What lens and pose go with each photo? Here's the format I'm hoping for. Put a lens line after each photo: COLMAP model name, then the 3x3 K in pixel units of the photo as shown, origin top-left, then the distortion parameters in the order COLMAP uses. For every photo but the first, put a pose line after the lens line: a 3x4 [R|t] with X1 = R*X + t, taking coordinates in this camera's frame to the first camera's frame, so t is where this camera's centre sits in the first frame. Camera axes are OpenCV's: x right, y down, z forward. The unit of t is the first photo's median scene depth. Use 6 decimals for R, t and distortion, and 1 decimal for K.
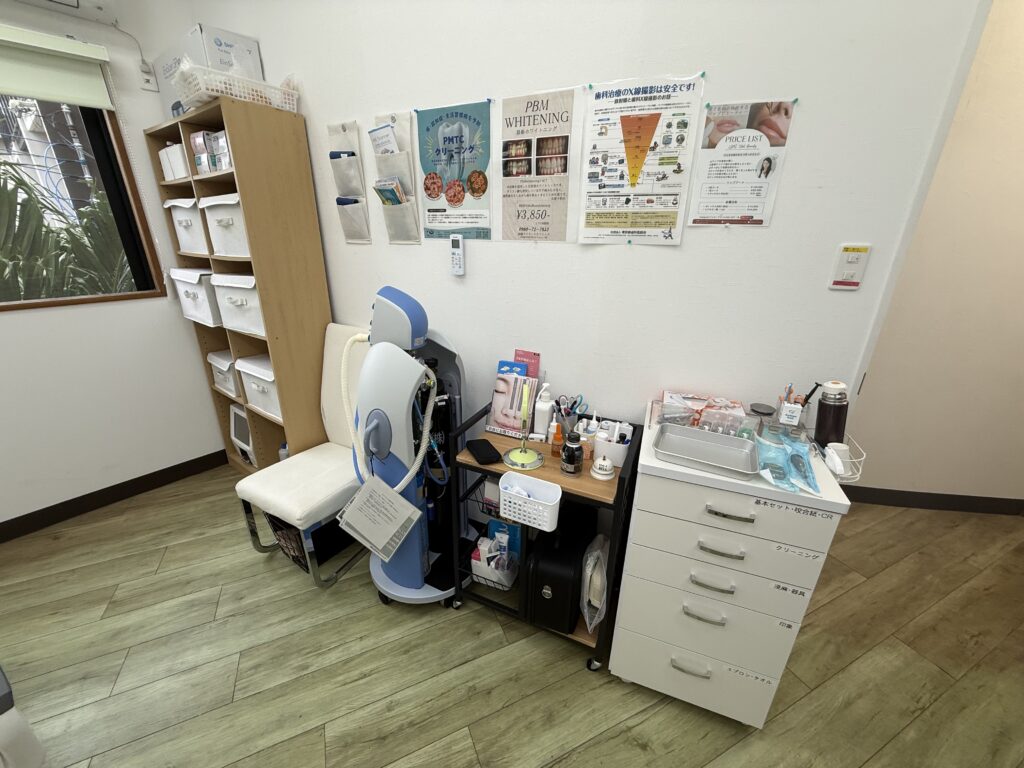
lens RADIAL K [[409.4, 0, 509.3], [0, 409.4, 384.2], [0, 0, 1]] dist [-0.001534, -0.000093]
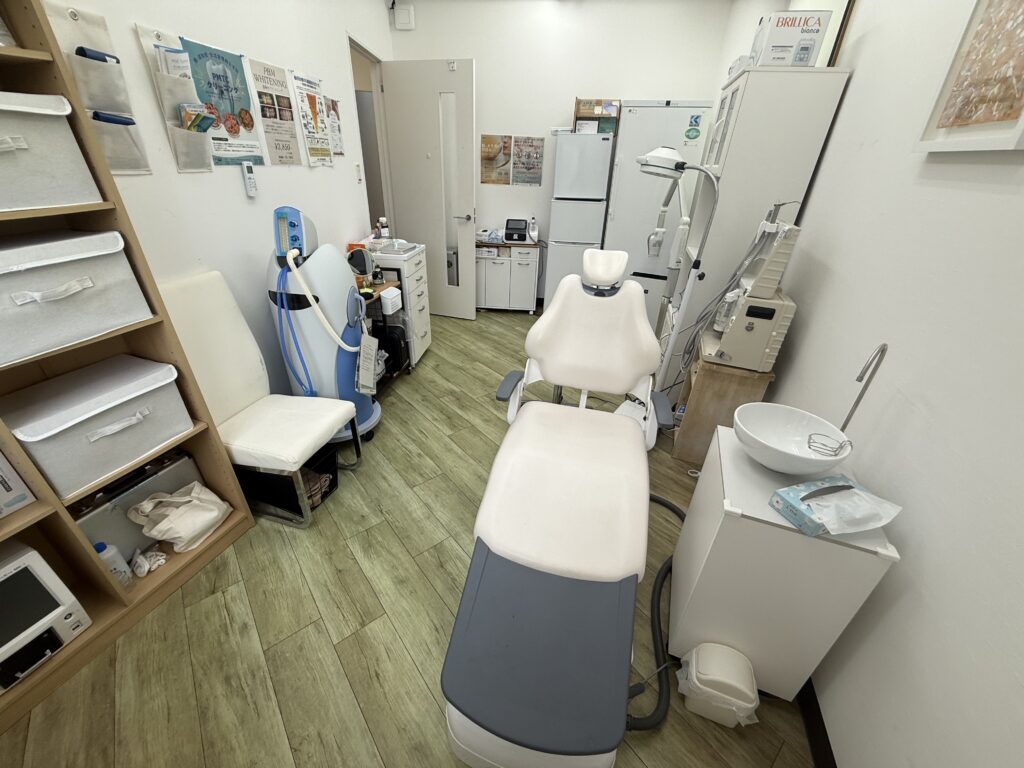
lens RADIAL K [[409.4, 0, 509.0], [0, 409.4, 387.8], [0, 0, 1]] dist [-0.001534, -0.000093]
pose [[-0.259862, -0.480200, 0.837783, -1.819897], [0.317484, 0.776869, 0.543763, -0.271946], [-0.911962, 0.407286, -0.049423, 0.657014]]
